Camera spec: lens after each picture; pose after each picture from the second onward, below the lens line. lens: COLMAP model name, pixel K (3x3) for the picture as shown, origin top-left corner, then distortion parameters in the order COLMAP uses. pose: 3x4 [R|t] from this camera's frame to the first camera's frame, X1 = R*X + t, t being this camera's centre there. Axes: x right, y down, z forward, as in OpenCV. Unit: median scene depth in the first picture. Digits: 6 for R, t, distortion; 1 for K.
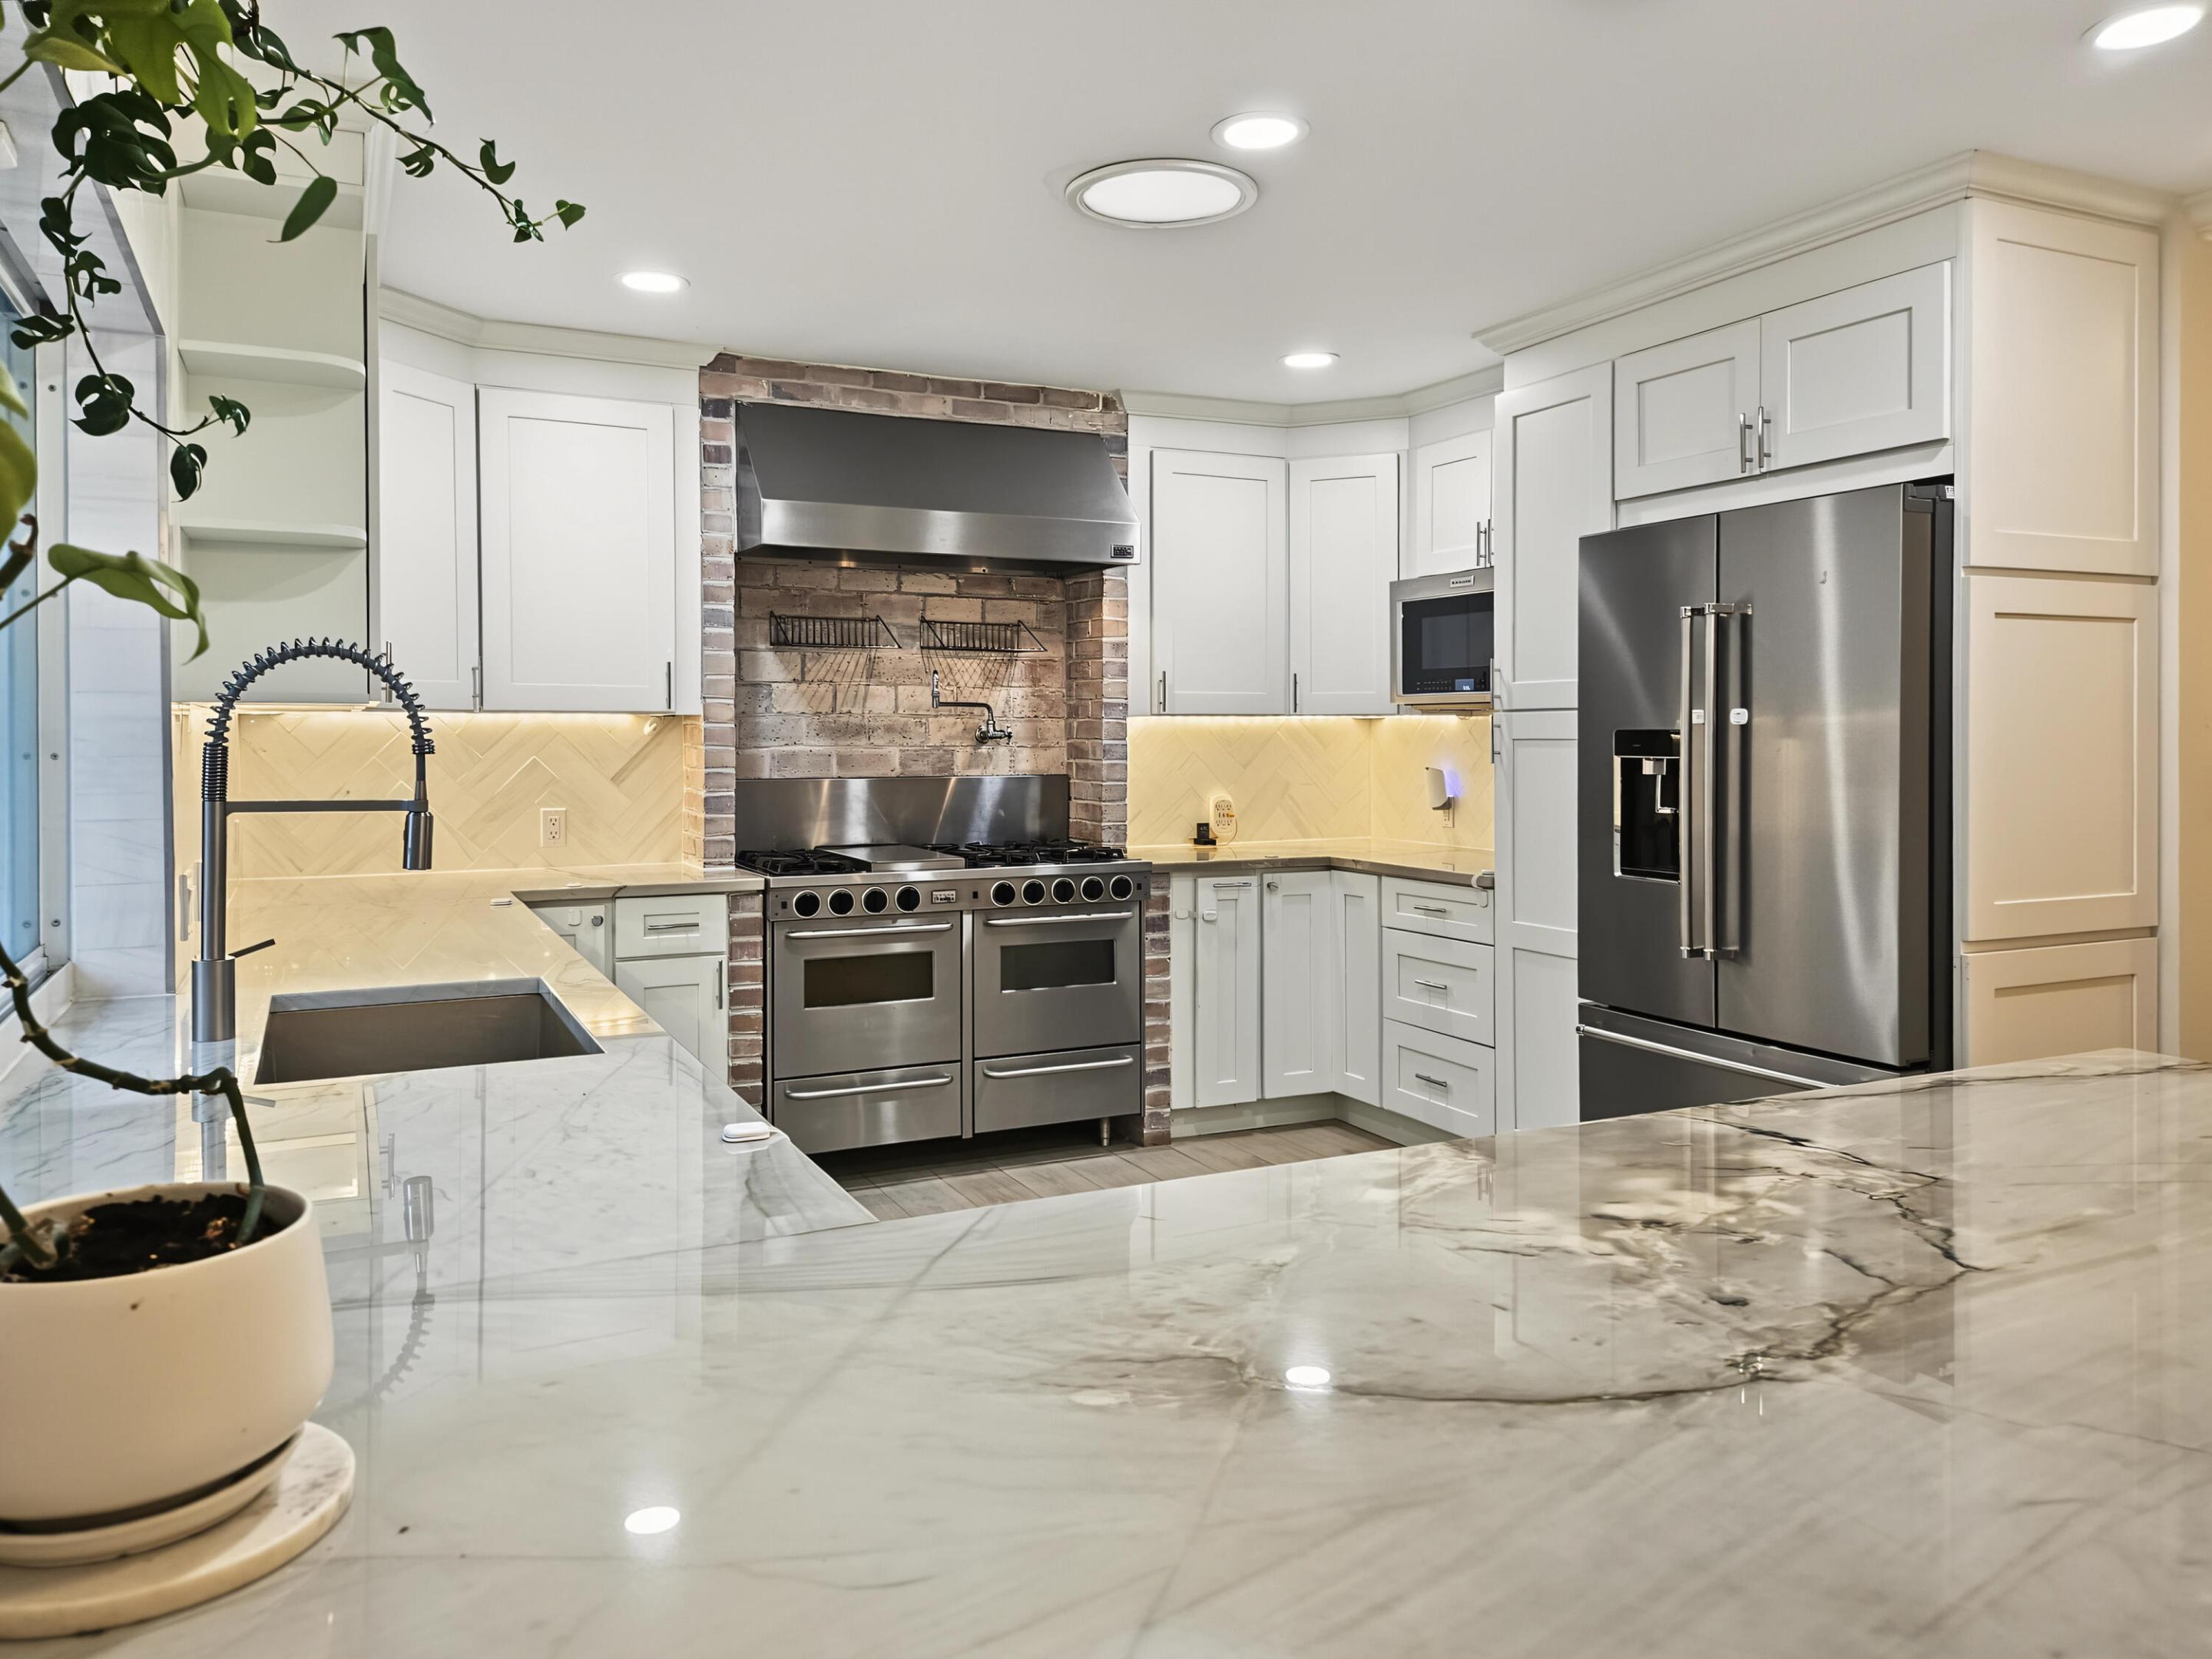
lens RADIAL K [[1519.2, 0, 1094.3], [0, 1519.2, 813.6], [0, 0, 1]] dist [0.054267, -0.000750]
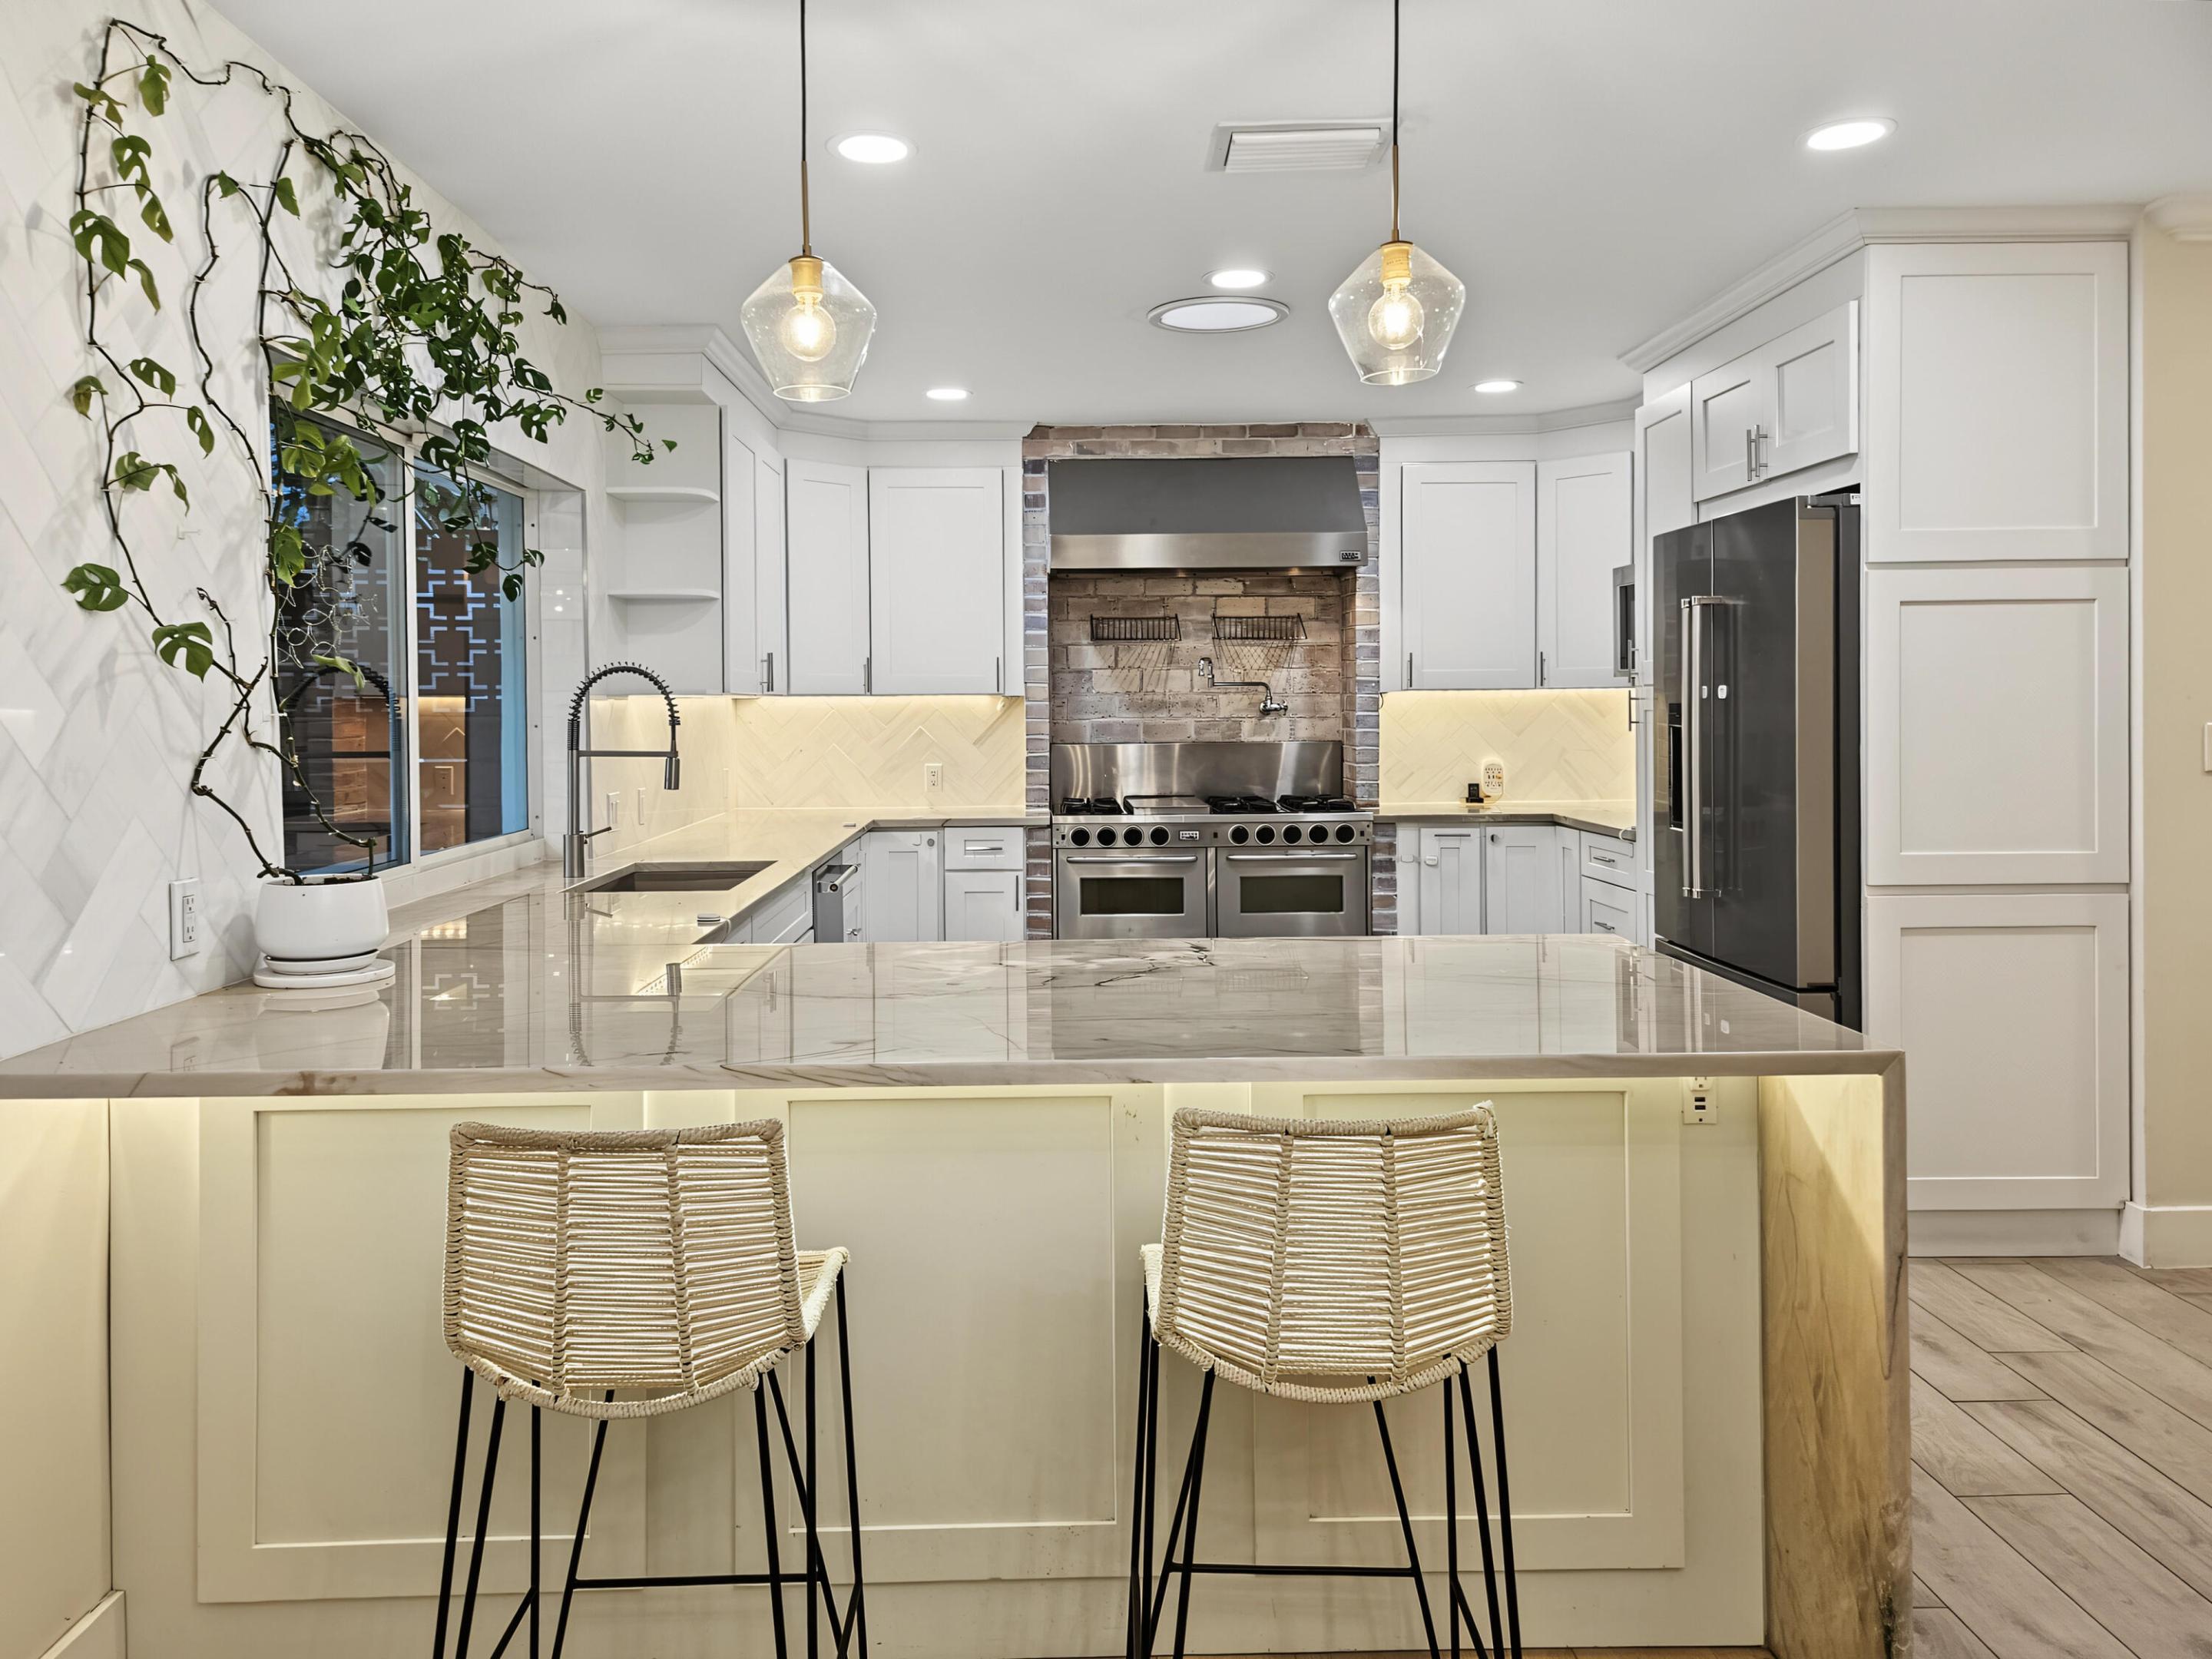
lens RADIAL K [[1519.2, 0, 1094.3], [0, 1519.2, 813.6], [0, 0, 1]] dist [0.054267, -0.000750]
pose [[0.914429, 0.022863, -0.404100, 0.328871], [-0.014416, 0.999610, 0.023934, 0.006416], [0.404490, -0.016061, 0.914402, -0.195657]]
